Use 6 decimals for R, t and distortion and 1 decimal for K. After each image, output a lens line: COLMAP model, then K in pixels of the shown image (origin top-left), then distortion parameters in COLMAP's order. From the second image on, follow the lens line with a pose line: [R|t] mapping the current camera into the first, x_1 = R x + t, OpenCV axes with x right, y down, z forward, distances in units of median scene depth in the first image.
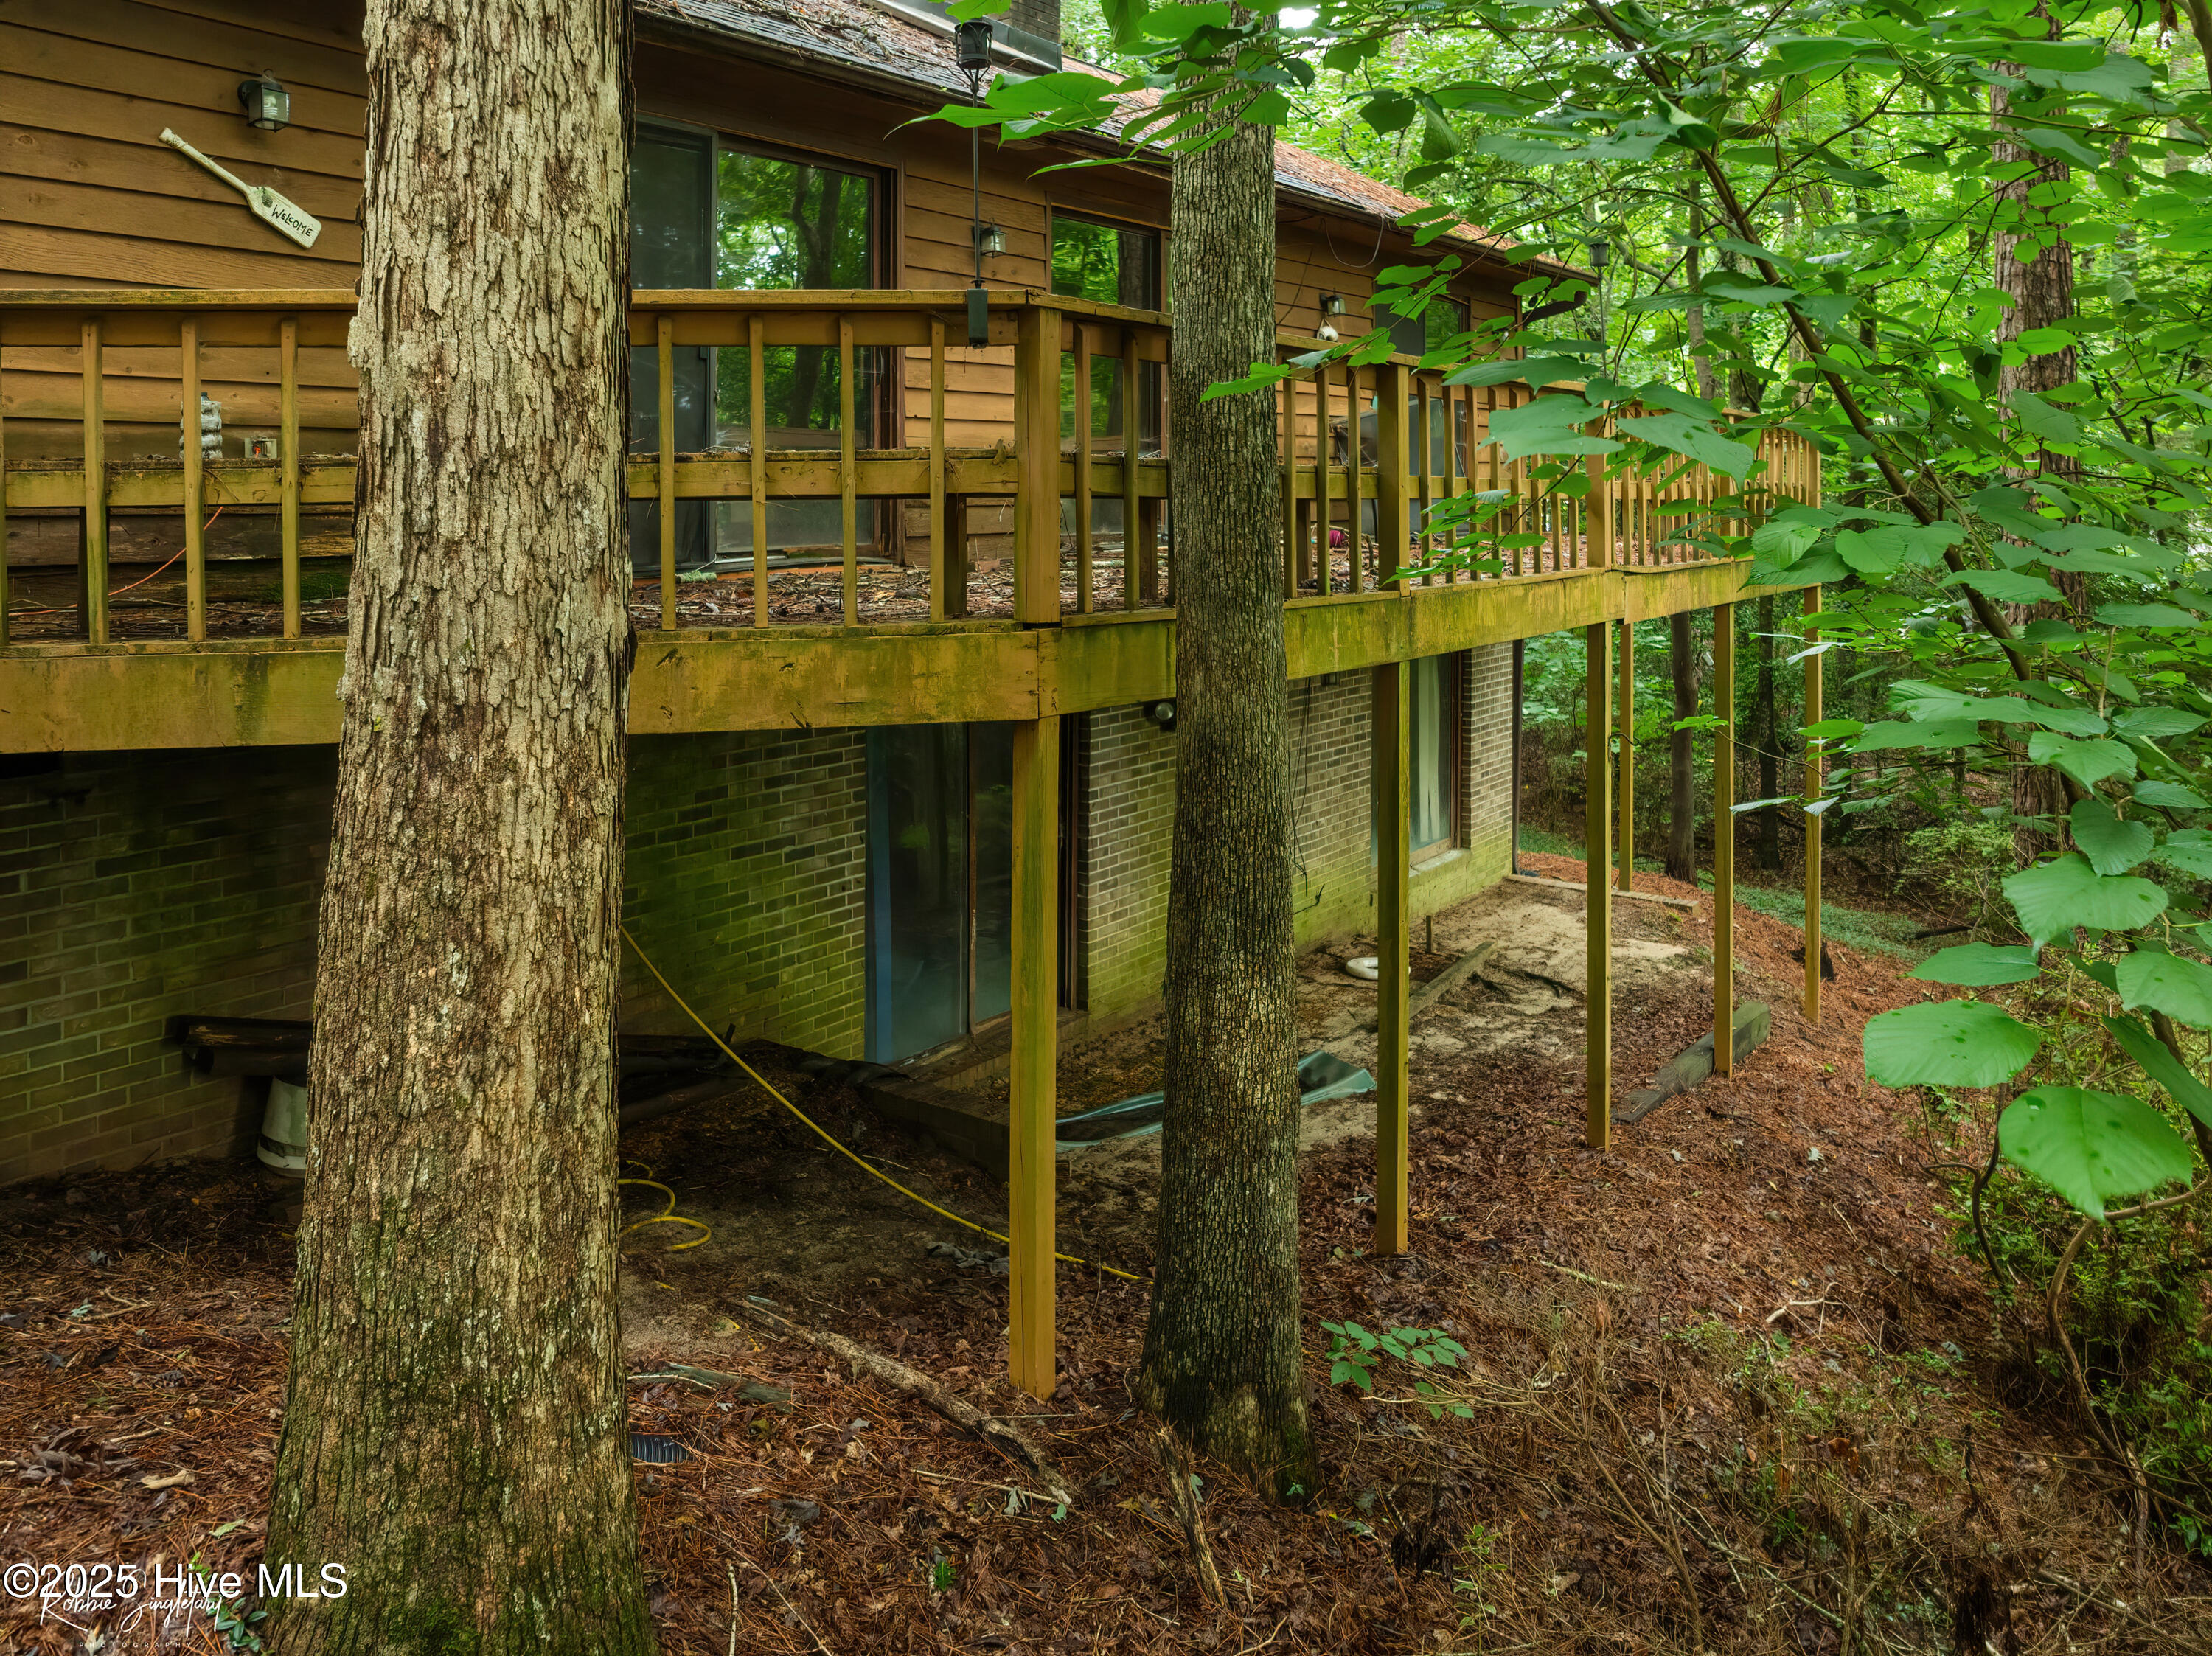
lens RADIAL K [[1658.0, 0, 1106.0], [0, 1658.0, 828.0], [0, 0, 1]] dist [-0.012864, -0.040819]
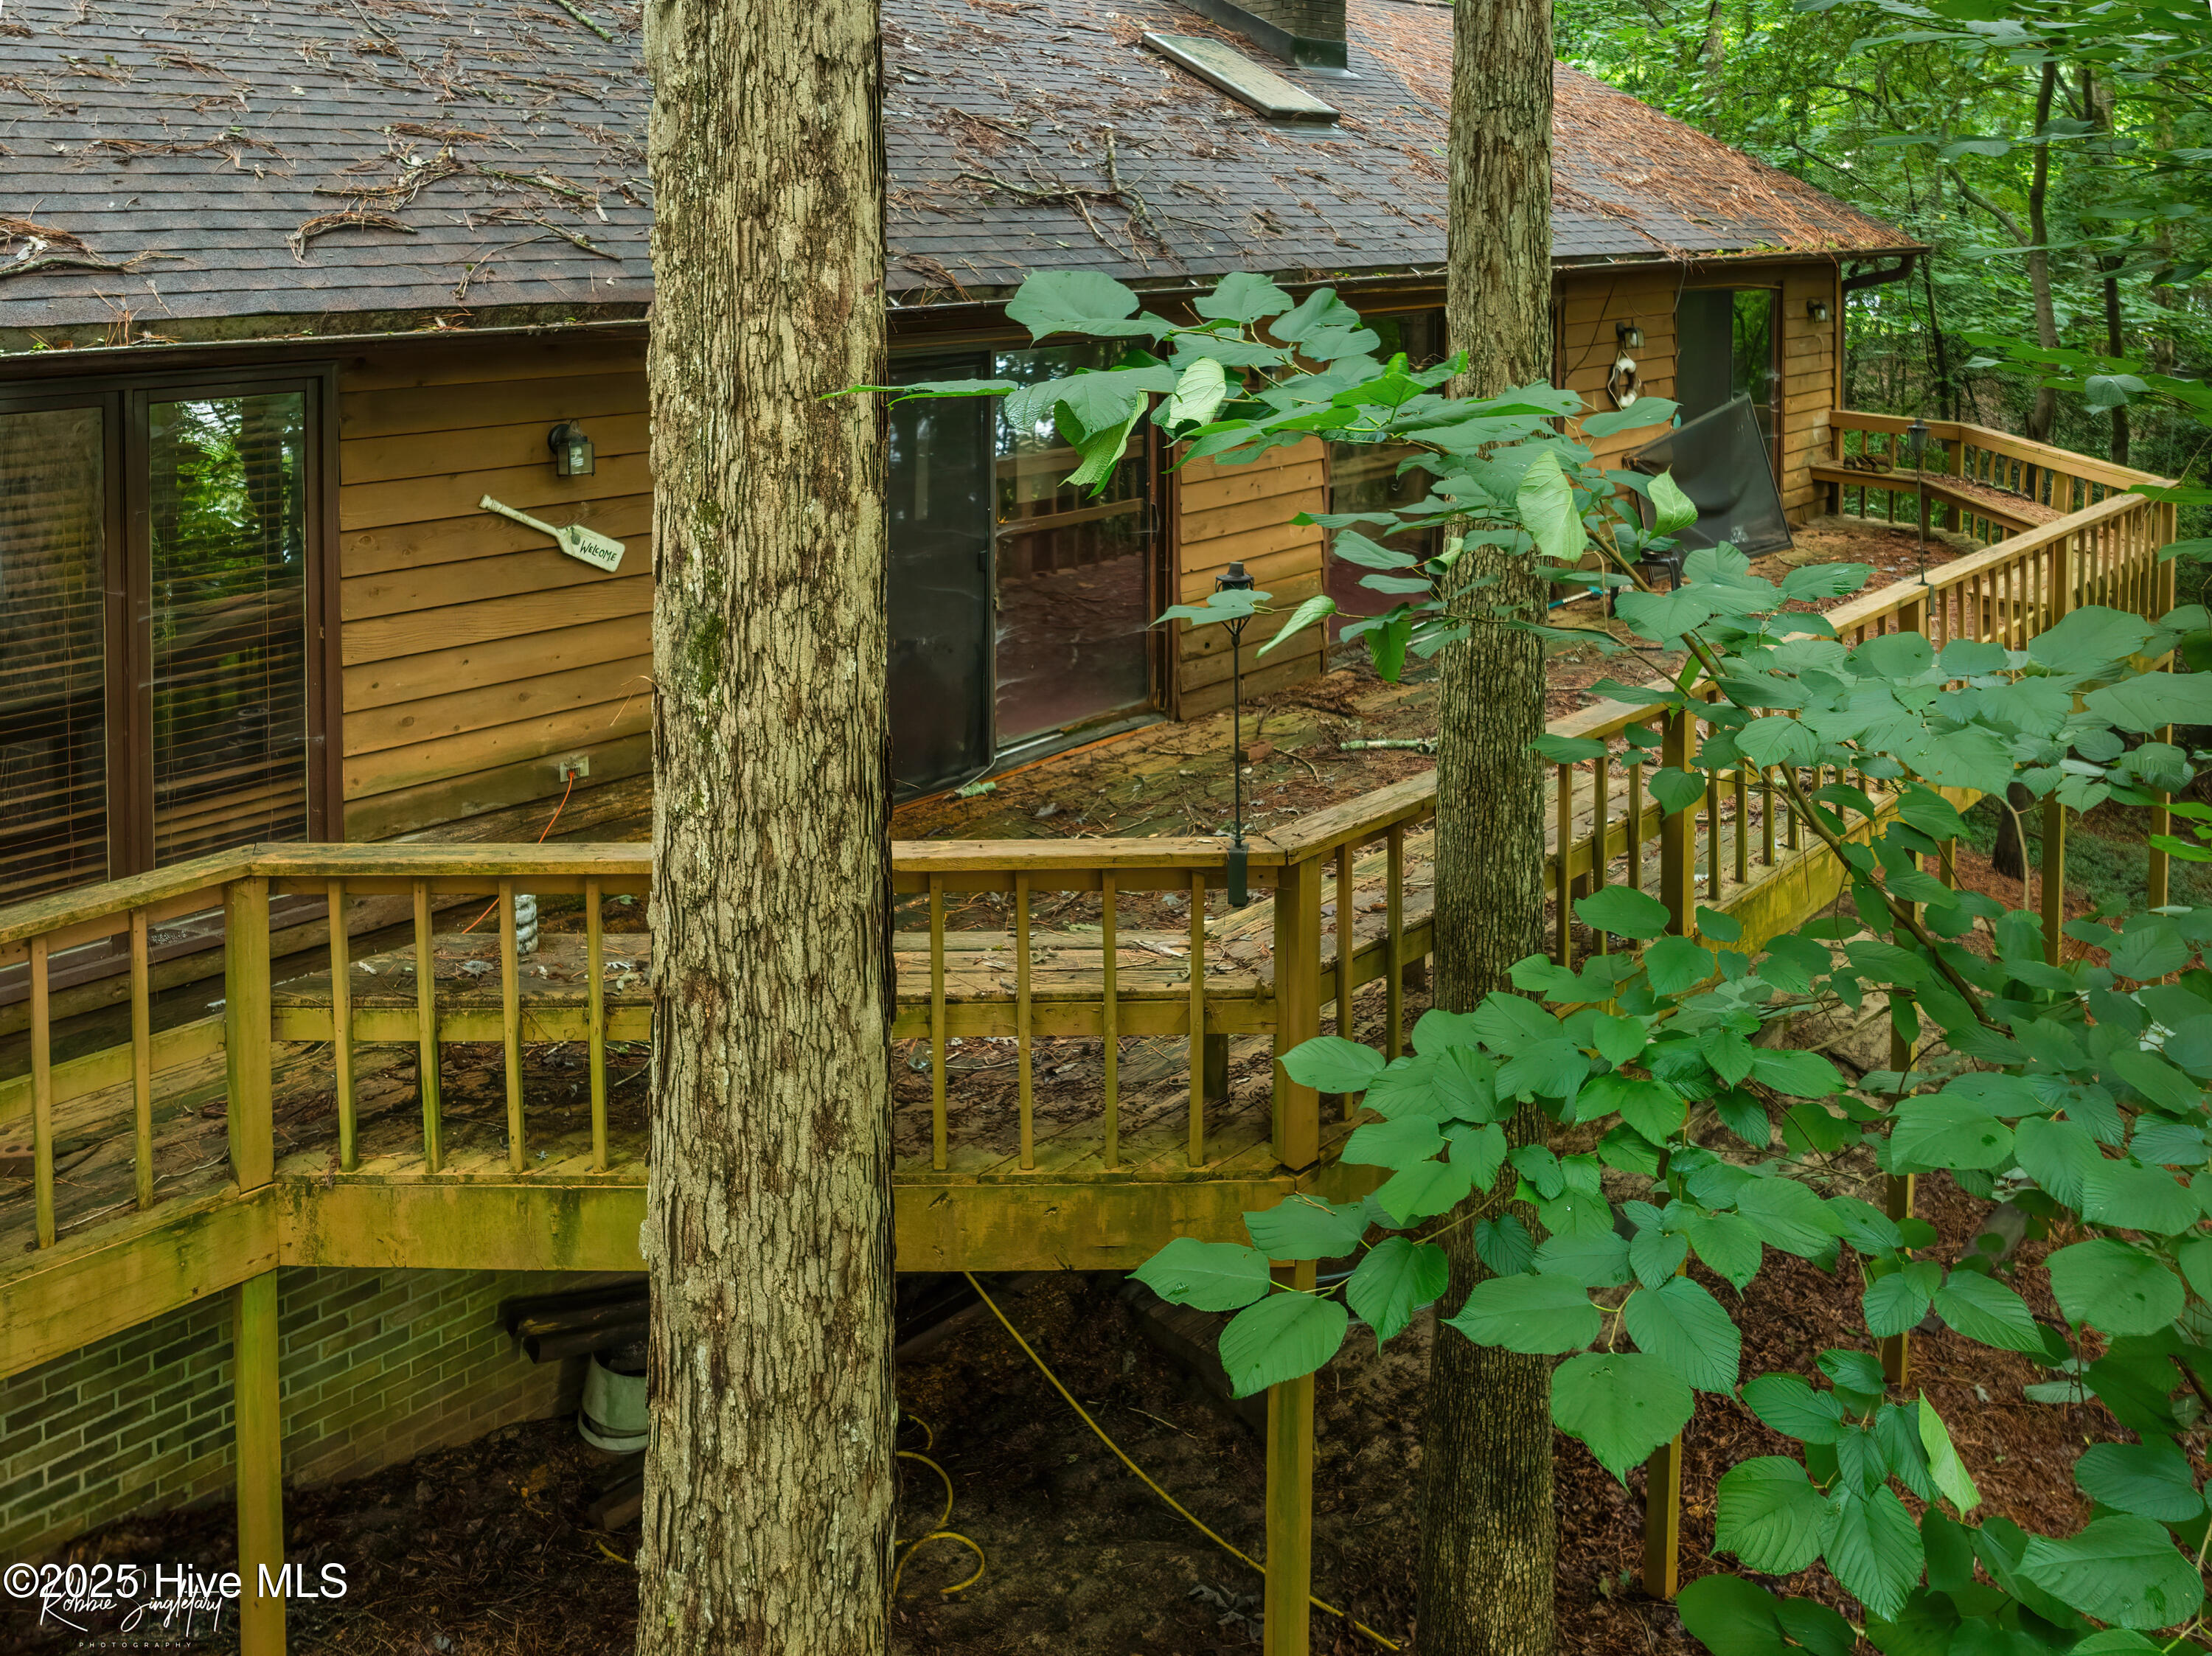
lens RADIAL K [[1659.6, 0, 1106.0], [0, 1659.6, 828.0], [0, 0, 1]] dist [-0.026303, -0.003603]
pose [[0.985637, 0.009853, -0.168592, 0.022115], [-0.003432, 0.999259, 0.038337, -0.632361], [0.168844, -0.037208, 0.984940, -0.006911]]
